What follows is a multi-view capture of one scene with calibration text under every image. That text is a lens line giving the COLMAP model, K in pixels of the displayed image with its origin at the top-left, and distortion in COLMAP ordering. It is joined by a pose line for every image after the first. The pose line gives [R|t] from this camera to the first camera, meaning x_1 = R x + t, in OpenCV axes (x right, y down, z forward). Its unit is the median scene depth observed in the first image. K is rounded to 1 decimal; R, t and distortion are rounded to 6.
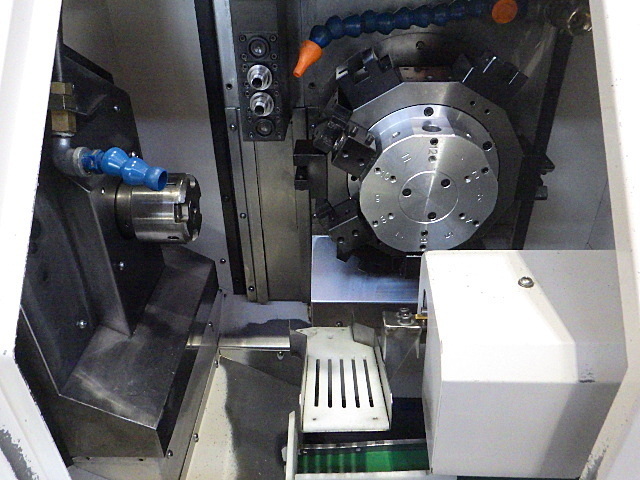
lens RADIAL K [[524.1, 0, 320.0], [0, 524.1, 240.0], [0, 0, 1]] dist [-0.000896, -0.007984]
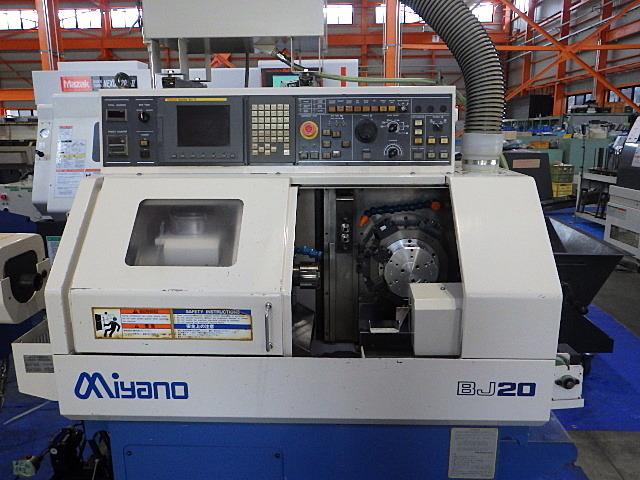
lens RADIAL K [[524.1, 0, 320.0], [0, 524.1, 240.0], [0, 0, 1]] dist [-0.000896, -0.007984]
pose [[0.999928, 0.011893, -0.001252, -0.235533], [-0.011605, 0.939676, -0.341870, 0.645497], [-0.002889, 0.341860, 0.939746, -1.447234]]
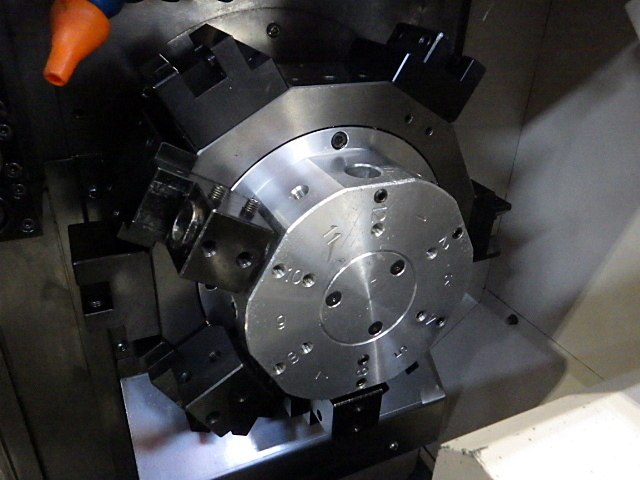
lens RADIAL K [[524.1, 0, 320.0], [0, 524.1, 240.0], [0, 0, 1]] dist [-0.000896, -0.007984]
pose [[0.887221, -0.171147, 0.428425, -0.054732], [0.199293, 0.979707, -0.021342, -0.138788], [-0.416079, 0.104318, 0.903325, 0.539855]]
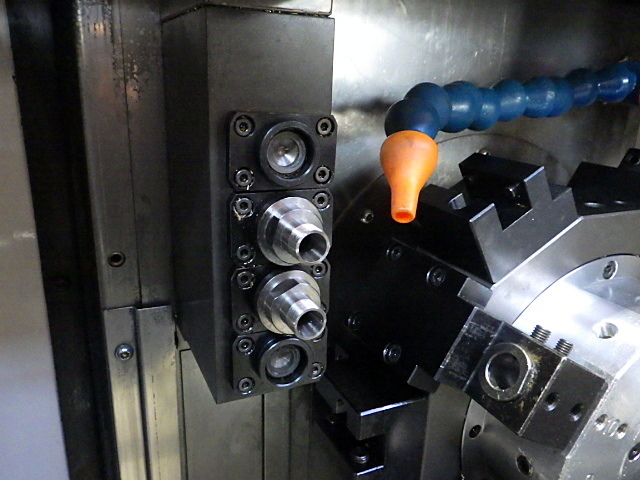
lens RADIAL K [[524.1, 0, 320.0], [0, 524.1, 240.0], [0, 0, 1]] dist [-0.000896, -0.007984]
pose [[0.890766, -0.092217, 0.445009, -0.253909], [0.203852, 0.956238, -0.209890, -0.224186], [-0.406179, 0.277679, 0.870582, 0.675496]]
